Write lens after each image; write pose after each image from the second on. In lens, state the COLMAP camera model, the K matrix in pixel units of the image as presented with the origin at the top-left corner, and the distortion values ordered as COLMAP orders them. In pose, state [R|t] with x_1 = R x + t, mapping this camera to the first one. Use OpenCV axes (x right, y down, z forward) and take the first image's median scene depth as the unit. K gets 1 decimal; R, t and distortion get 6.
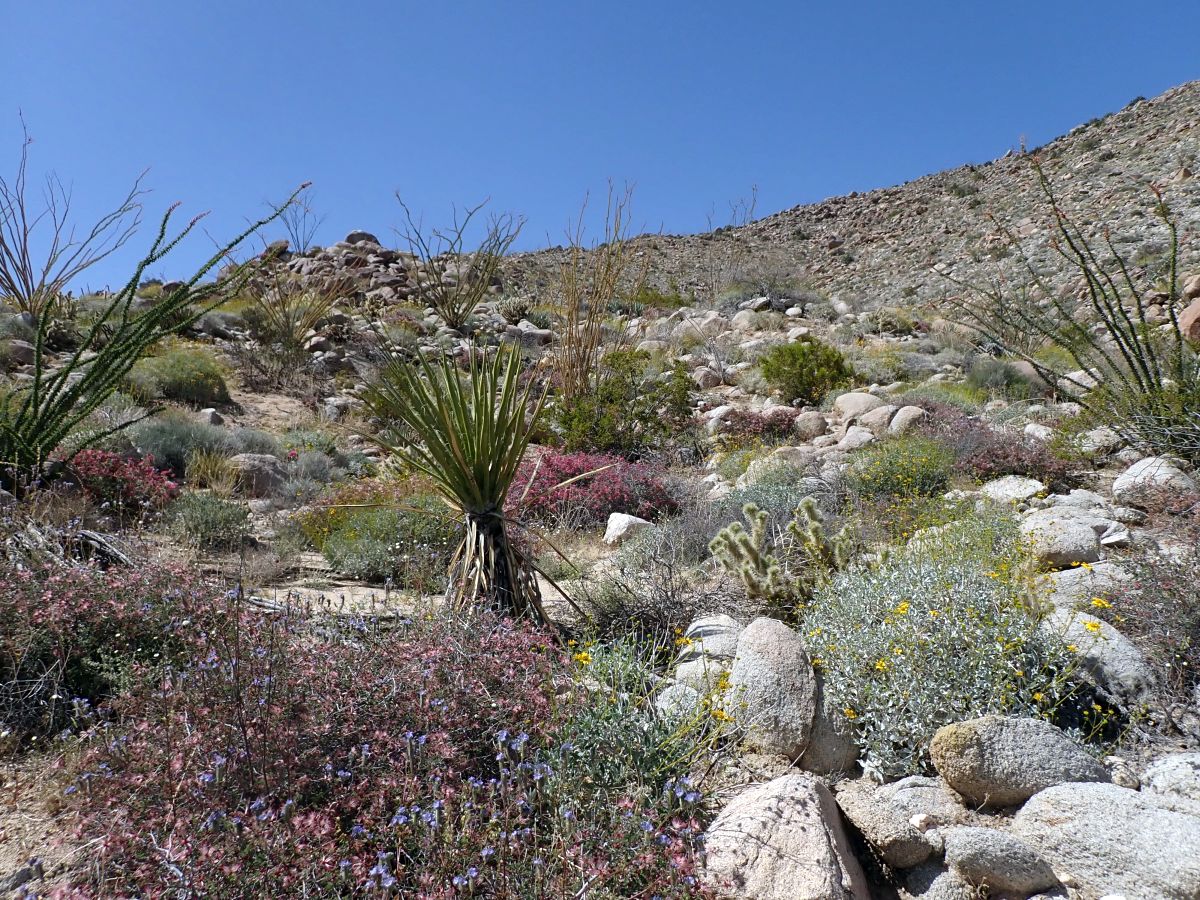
lens RADIAL K [[883.9, 0, 600.0], [0, 883.9, 450.0], [0, 0, 1]] dist [-0.009424, 0.001706]
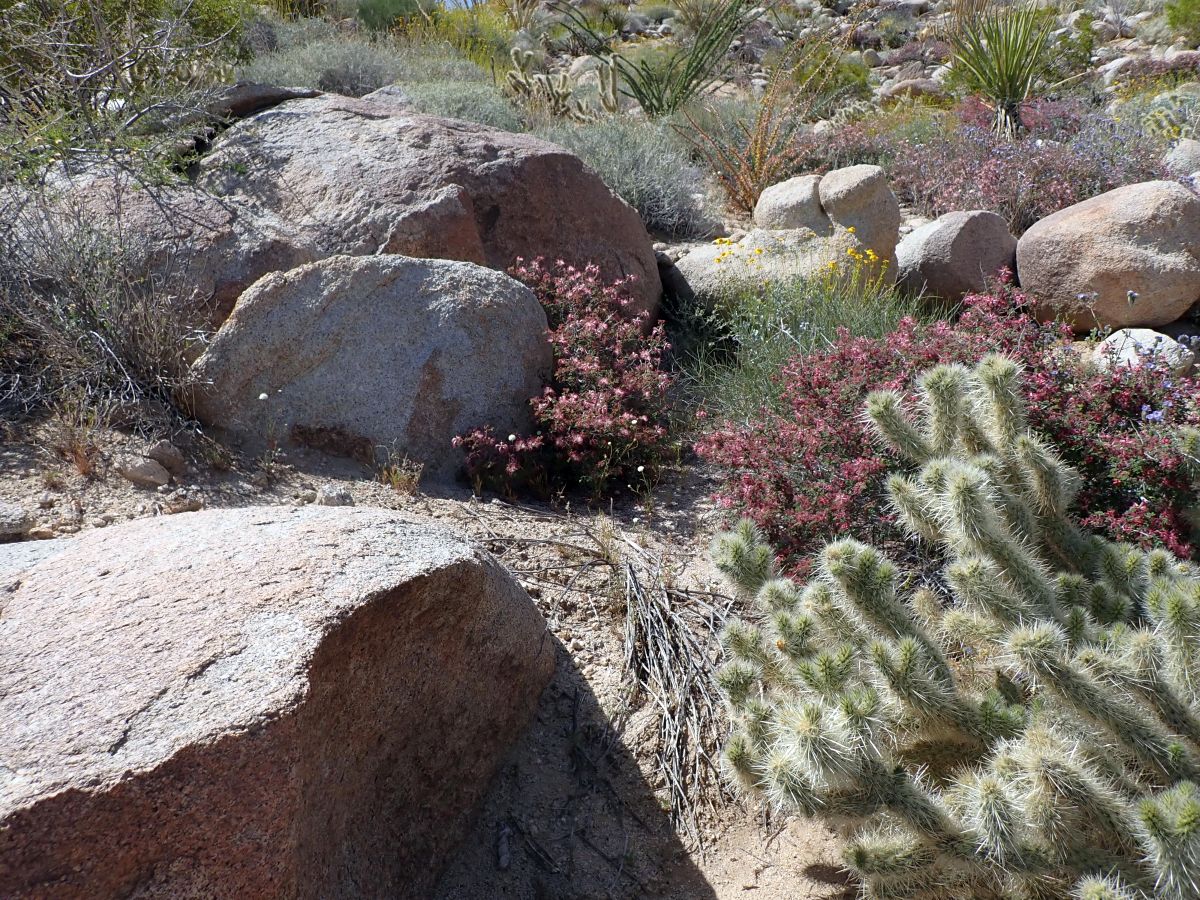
lens RADIAL K [[883.9, 0, 600.0], [0, 883.9, 450.0], [0, 0, 1]] dist [-0.009424, 0.001706]
pose [[0.941539, 0.052528, -0.332784, -0.060628], [0.055976, 0.949651, 0.308270, 0.030338], [0.332222, -0.308876, 0.891193, -0.241268]]
